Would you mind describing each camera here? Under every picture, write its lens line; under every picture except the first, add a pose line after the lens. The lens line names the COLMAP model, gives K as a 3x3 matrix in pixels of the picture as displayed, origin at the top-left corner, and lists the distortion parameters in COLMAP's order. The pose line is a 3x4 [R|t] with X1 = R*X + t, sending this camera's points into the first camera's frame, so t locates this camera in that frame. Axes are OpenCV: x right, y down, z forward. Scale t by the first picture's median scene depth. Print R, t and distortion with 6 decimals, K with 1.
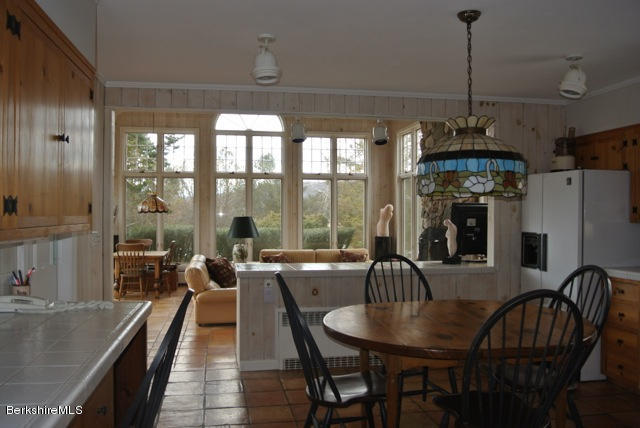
lens RADIAL K [[521.9, 0, 308.6], [0, 521.9, 209.0], [0, 0, 1]] dist [-0.092037, 0.004073]
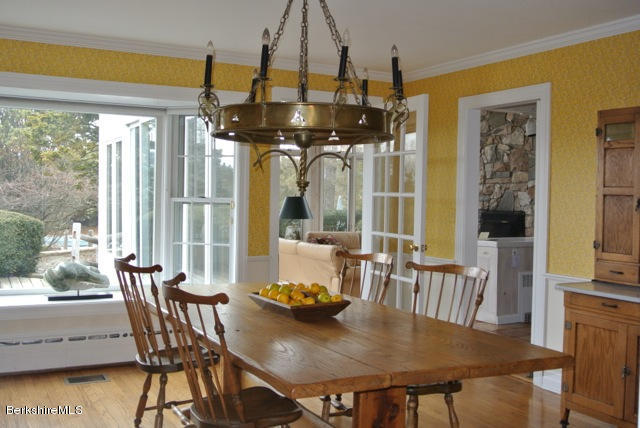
lens RADIAL K [[669.1, 0, 317.7], [0, 669.1, 210.2], [0, 0, 1]] dist [-0.053554, 0.000000]
pose [[0.945056, 0.008147, 0.326807, -0.418091], [-0.018854, 0.999384, 0.029607, 0.002925], [-0.326364, -0.034142, 0.944627, -0.129870]]
